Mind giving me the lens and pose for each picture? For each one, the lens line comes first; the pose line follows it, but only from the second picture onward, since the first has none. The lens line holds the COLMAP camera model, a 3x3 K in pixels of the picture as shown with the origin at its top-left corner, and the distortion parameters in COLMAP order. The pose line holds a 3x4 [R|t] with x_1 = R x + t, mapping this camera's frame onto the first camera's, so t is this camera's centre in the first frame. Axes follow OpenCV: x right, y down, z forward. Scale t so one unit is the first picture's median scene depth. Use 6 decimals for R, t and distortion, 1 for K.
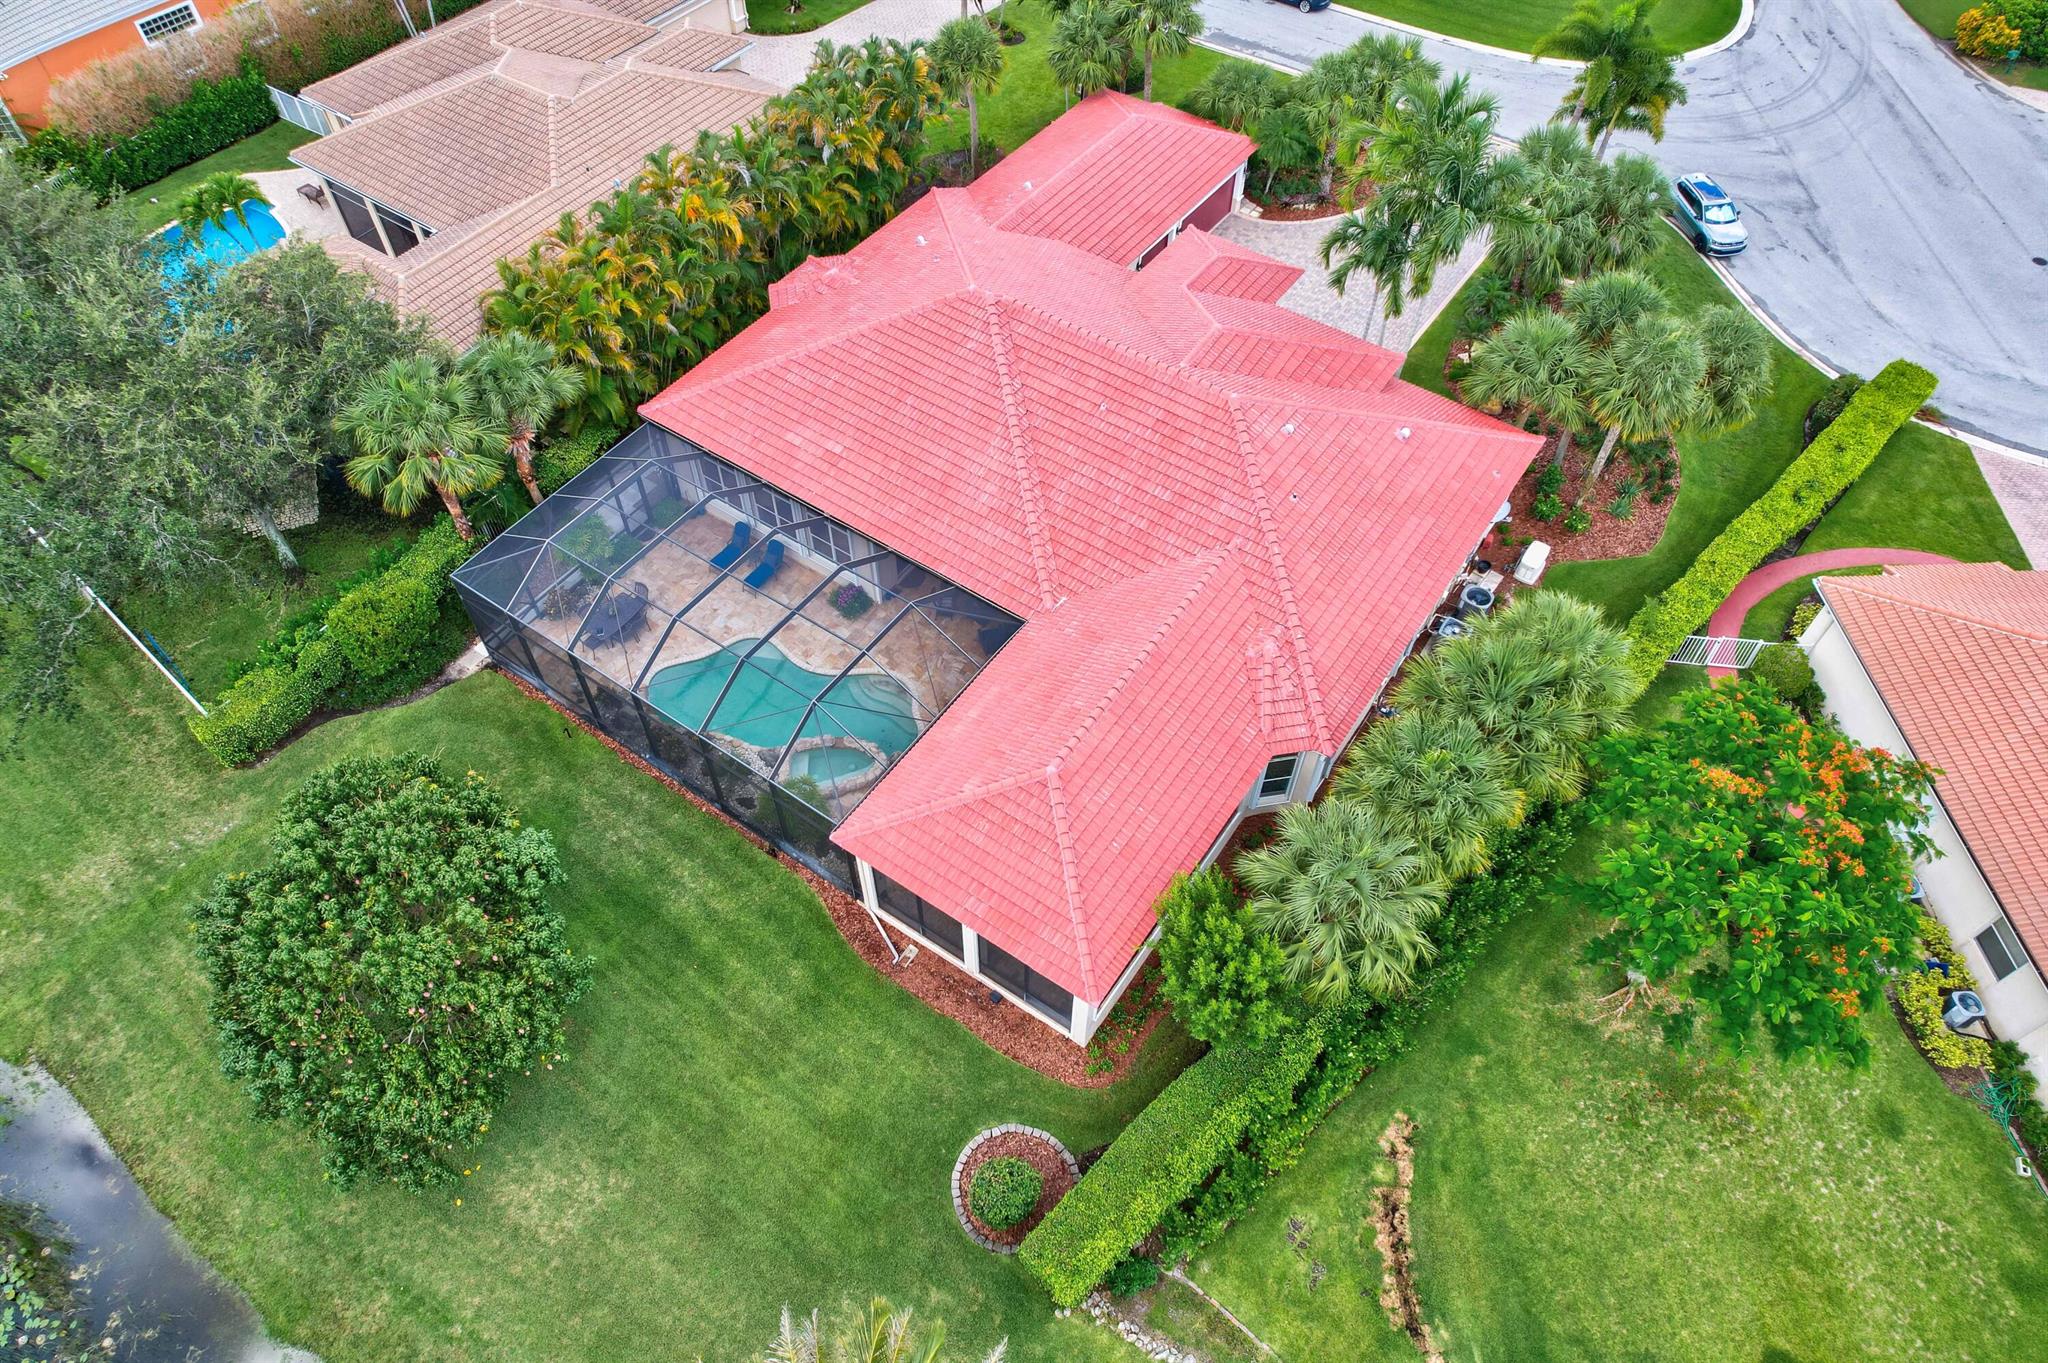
lens RADIAL K [[1285.1, 0, 1022.4], [0, 1285.1, 705.7], [0, 0, 1]] dist [-0.072284, 0.053771]
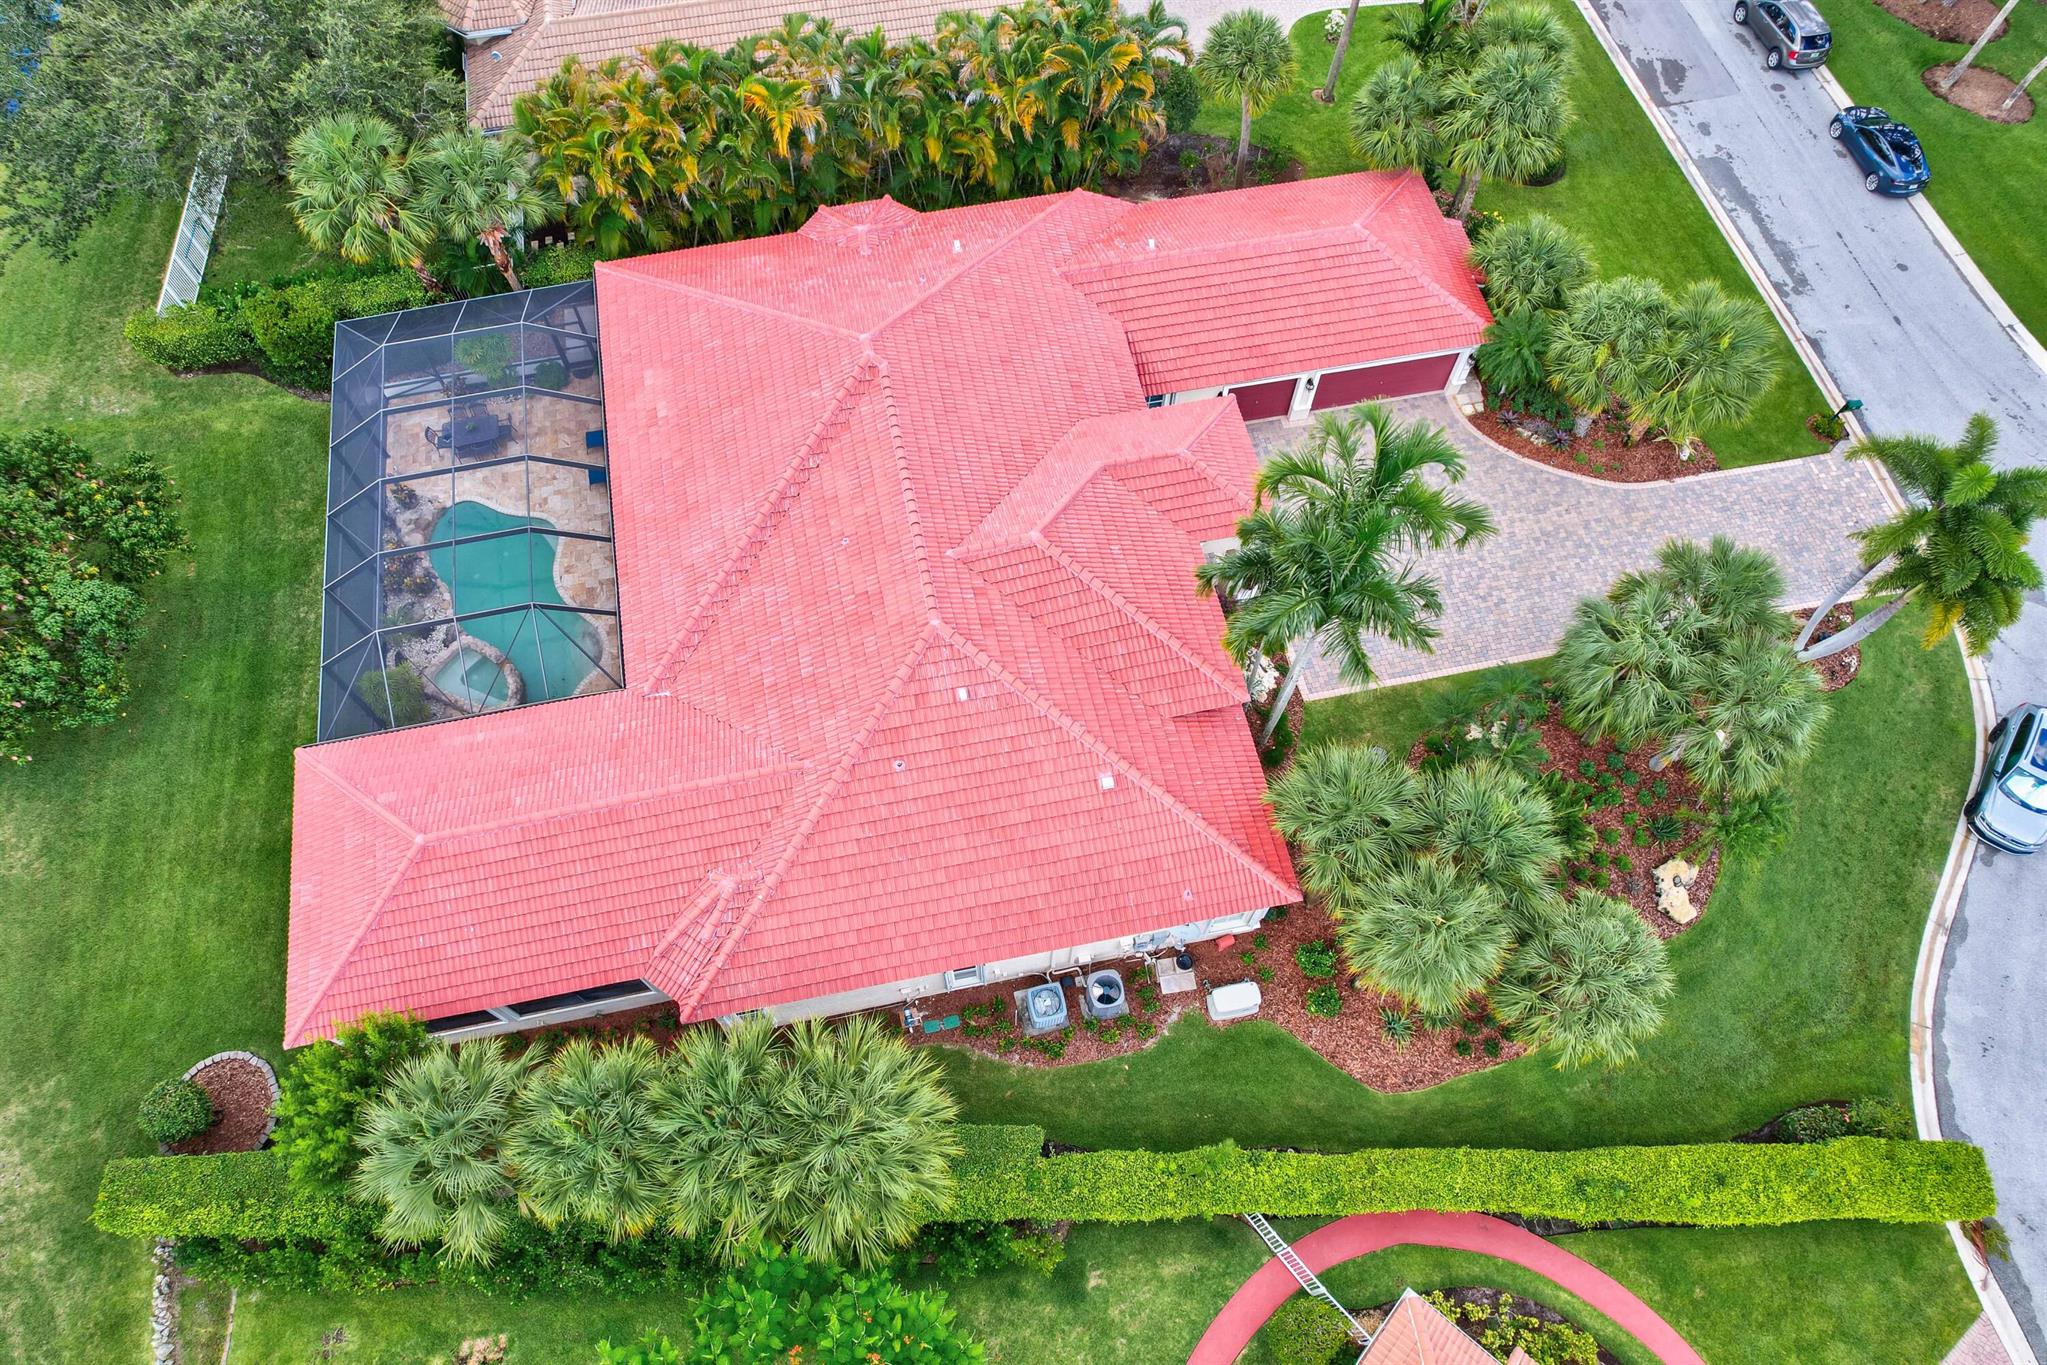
lens RADIAL K [[1302.7, 0, 1022.6], [0, 1302.7, 706.0], [0, 0, 1]] dist [-0.086763, 0.078492]
pose [[0.729808, 0.613435, -0.301790, 0.481284], [-0.549541, 0.788982, 0.274793, -0.449315], [0.406675, -0.034700, 0.912914, 0.238921]]
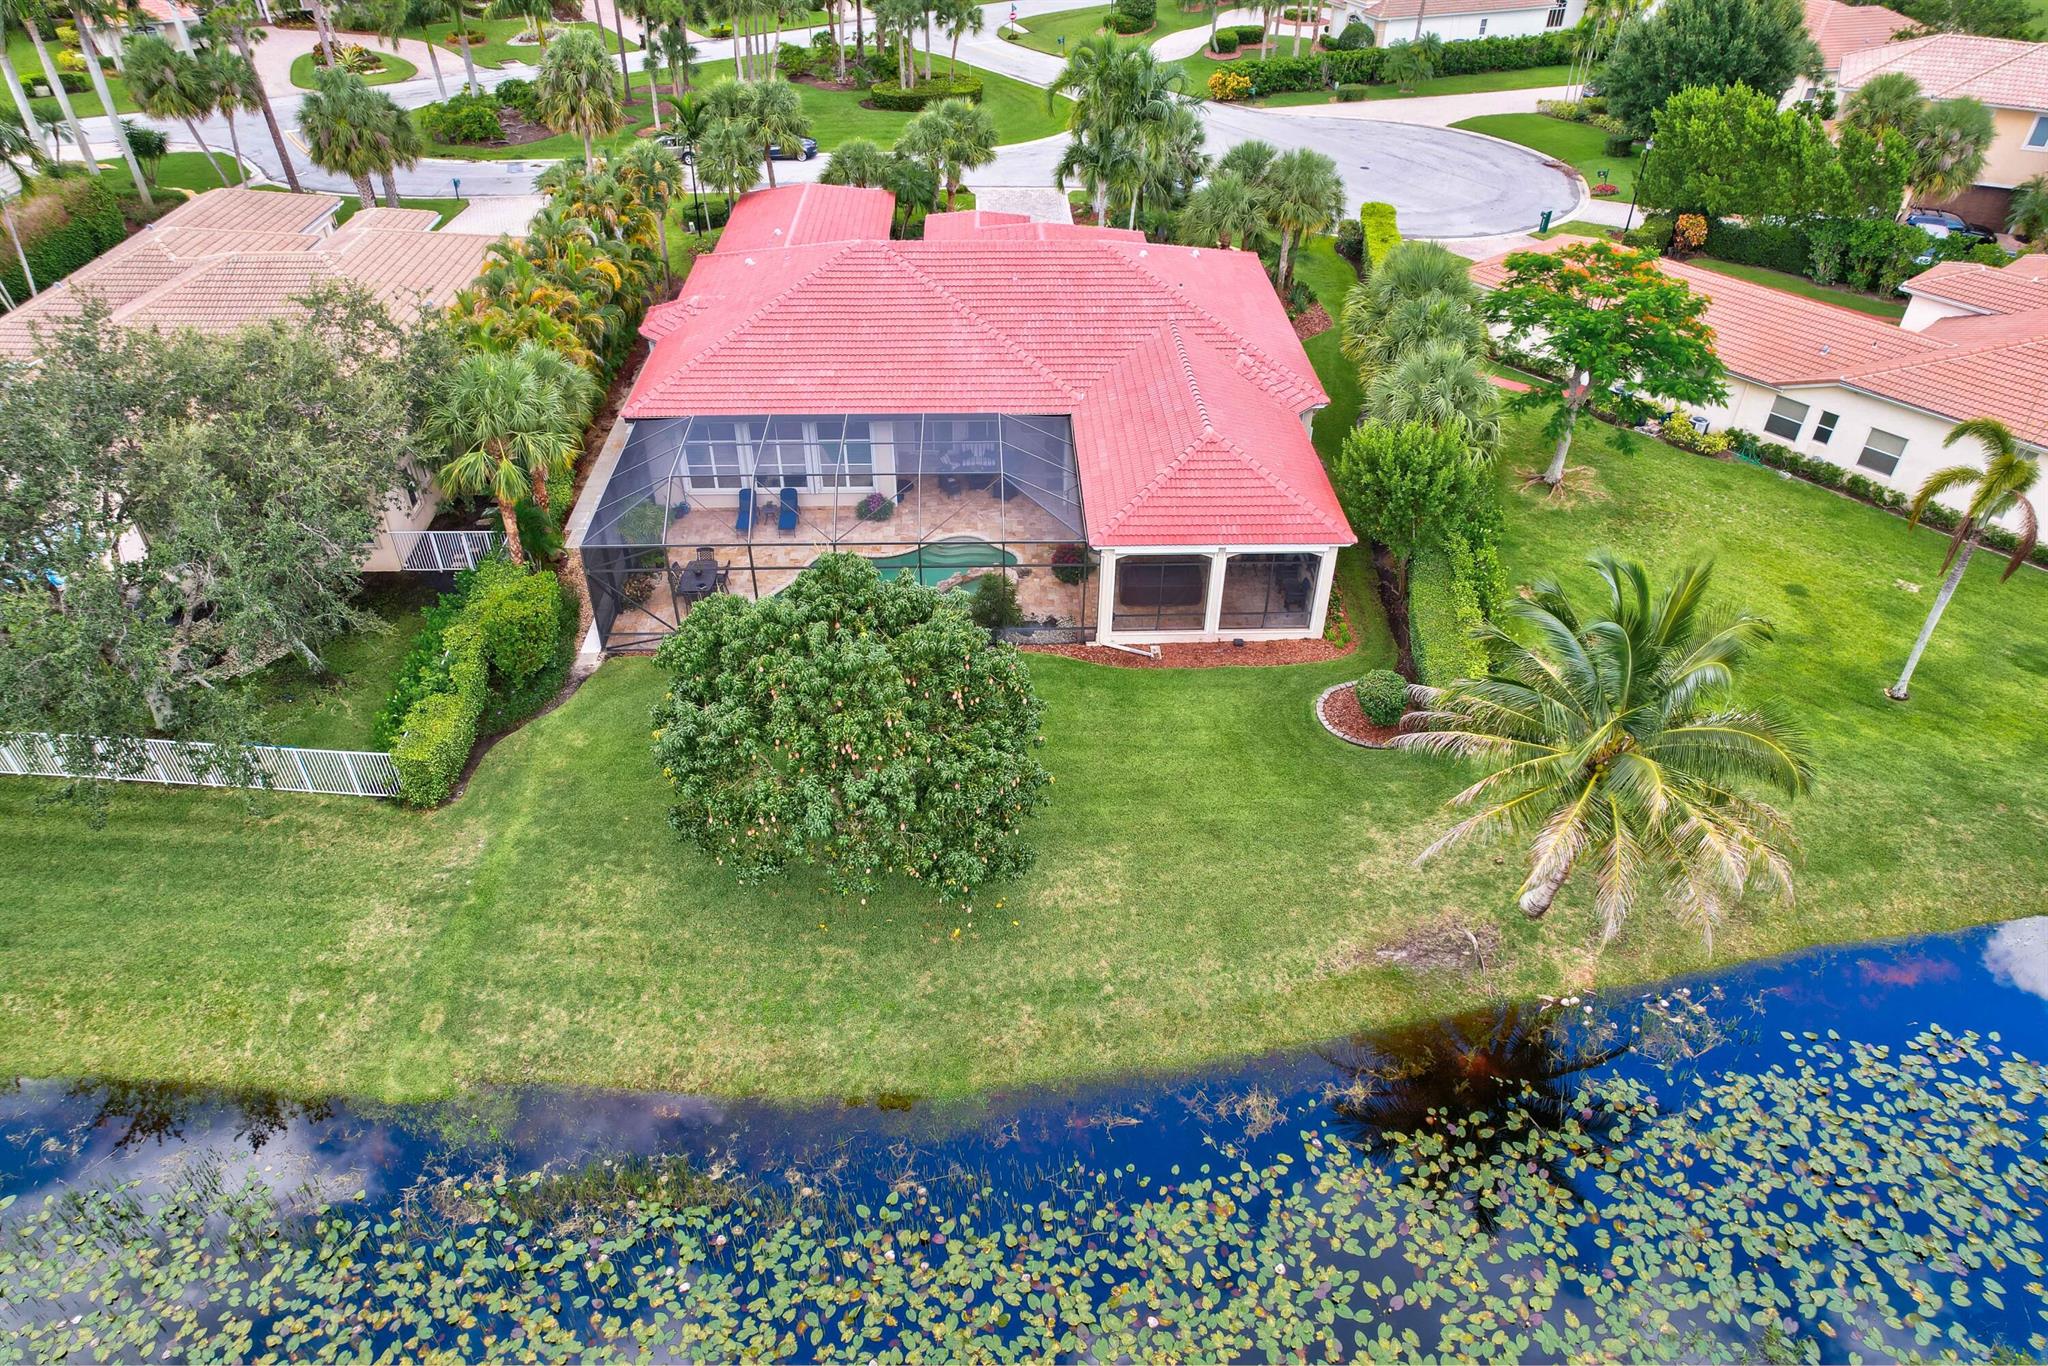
lens RADIAL K [[1285.8, 0, 1014.2], [0, 1285.8, 723.3], [0, 0, 1]] dist [-0.086850, 0.075801]
pose [[0.806144, -0.376110, 0.456808, -0.667905], [0.473772, 0.872776, -0.117485, 0.291868], [-0.354503, 0.311133, 0.881773, 0.035023]]
